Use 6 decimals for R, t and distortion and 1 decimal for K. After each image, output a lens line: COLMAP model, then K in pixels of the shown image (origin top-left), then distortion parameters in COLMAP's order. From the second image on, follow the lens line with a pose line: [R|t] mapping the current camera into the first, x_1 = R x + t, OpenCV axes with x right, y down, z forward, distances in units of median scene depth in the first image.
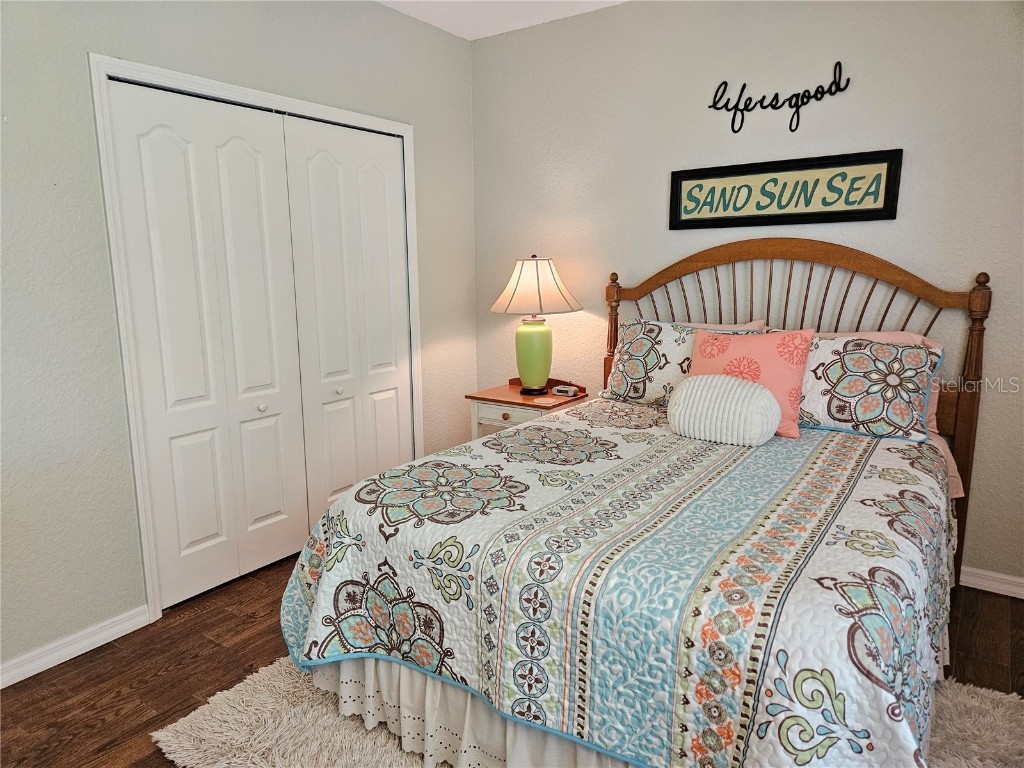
lens RADIAL K [[685.8, 0, 510.0], [0, 685.8, 387.1], [0, 0, 1]] dist [0.069801, -0.056983]
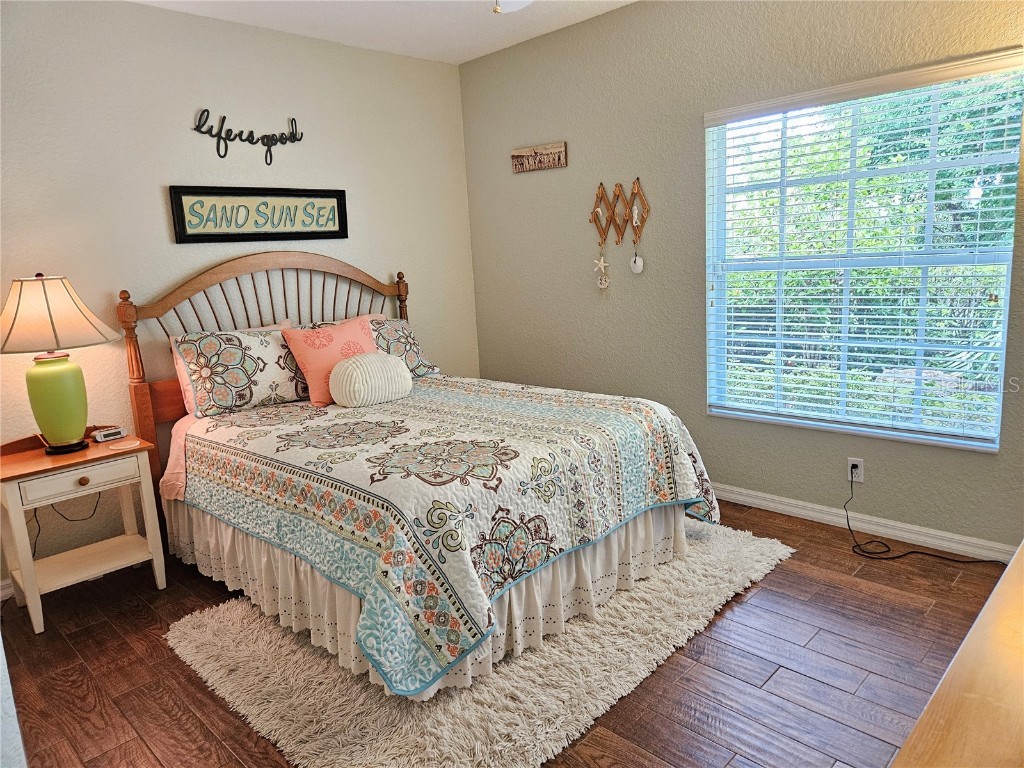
lens RADIAL K [[685.8, 0, 510.0], [0, 685.8, 387.1], [0, 0, 1]] dist [0.069801, -0.056983]
pose [[0.161298, -0.190834, 0.968279, -0.802137], [0.234403, 0.960459, 0.150246, -0.077010], [-0.958665, 0.202733, 0.199653, 0.436182]]
